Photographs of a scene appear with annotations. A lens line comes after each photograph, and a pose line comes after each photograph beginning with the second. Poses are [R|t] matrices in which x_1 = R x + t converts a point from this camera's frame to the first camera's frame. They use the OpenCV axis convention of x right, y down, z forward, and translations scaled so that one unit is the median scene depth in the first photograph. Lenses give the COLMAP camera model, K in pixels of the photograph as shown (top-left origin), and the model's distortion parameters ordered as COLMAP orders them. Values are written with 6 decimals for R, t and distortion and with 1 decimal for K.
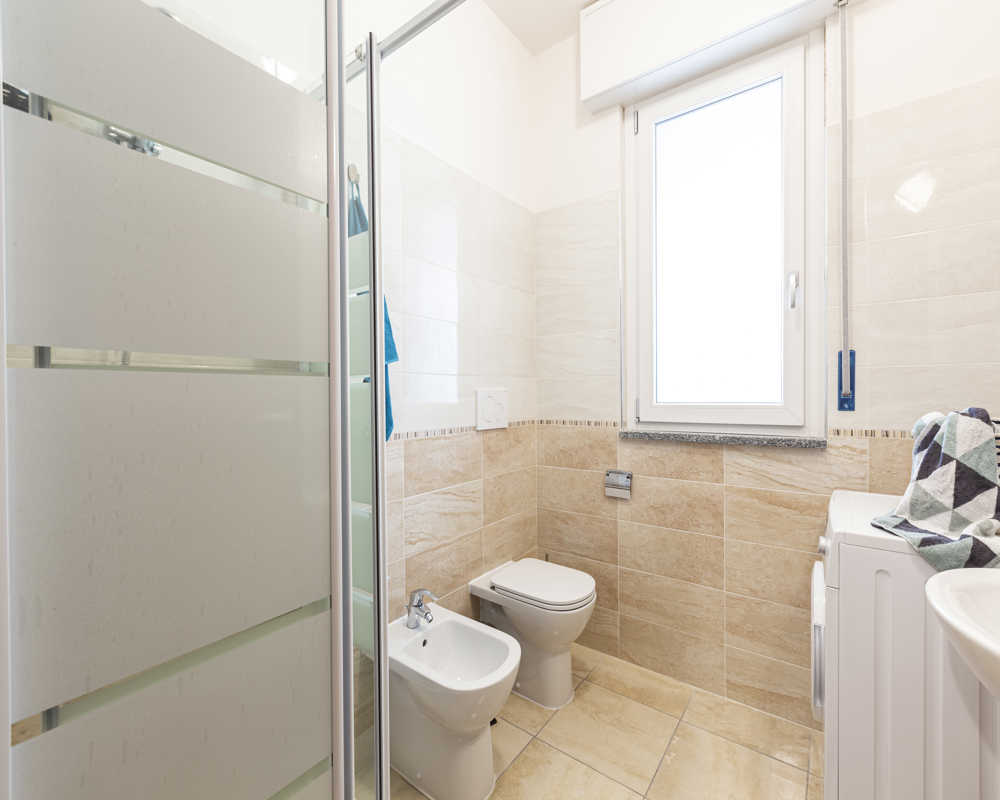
lens RADIAL K [[443.8, 0, 498.4], [0, 443.8, 390.3], [0, 0, 1]] dist [0.000170, -0.000029]
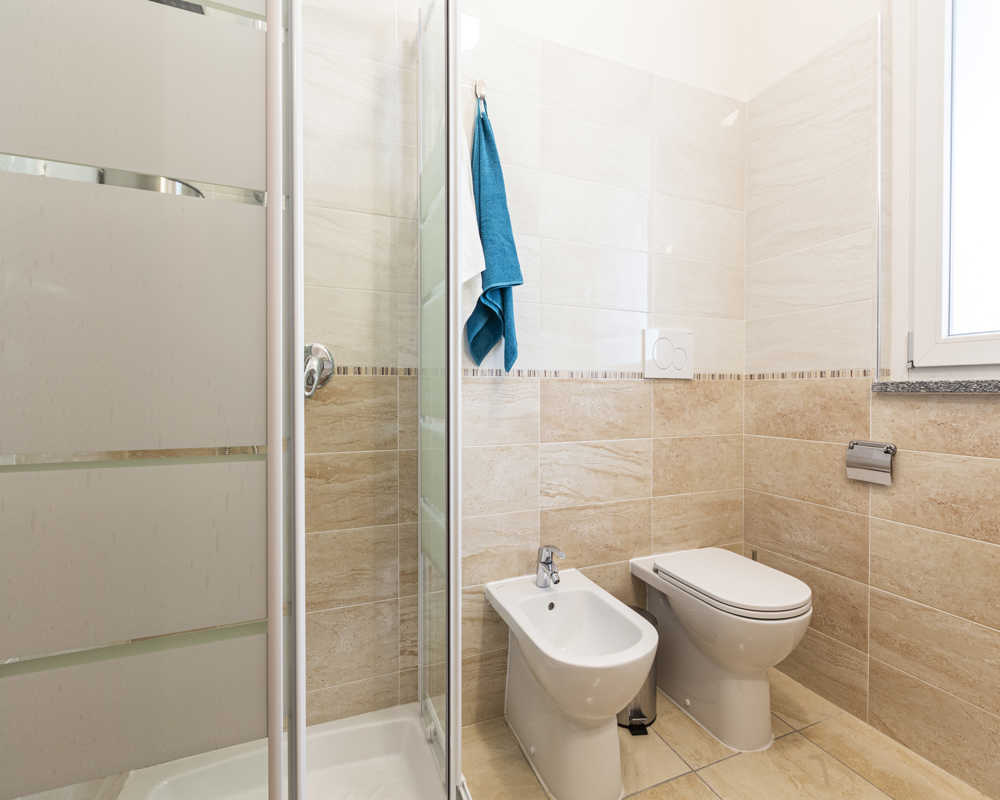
lens RADIAL K [[460.3, 0, 497.9], [0, 460.3, 388.7], [0, 0, 1]] dist [0.000338, -0.000251]
pose [[0.856986, 0.006564, -0.515298, 0.153099], [-0.002042, 0.999954, 0.009342, 0.099549], [0.515336, -0.006954, 0.856960, 0.130351]]
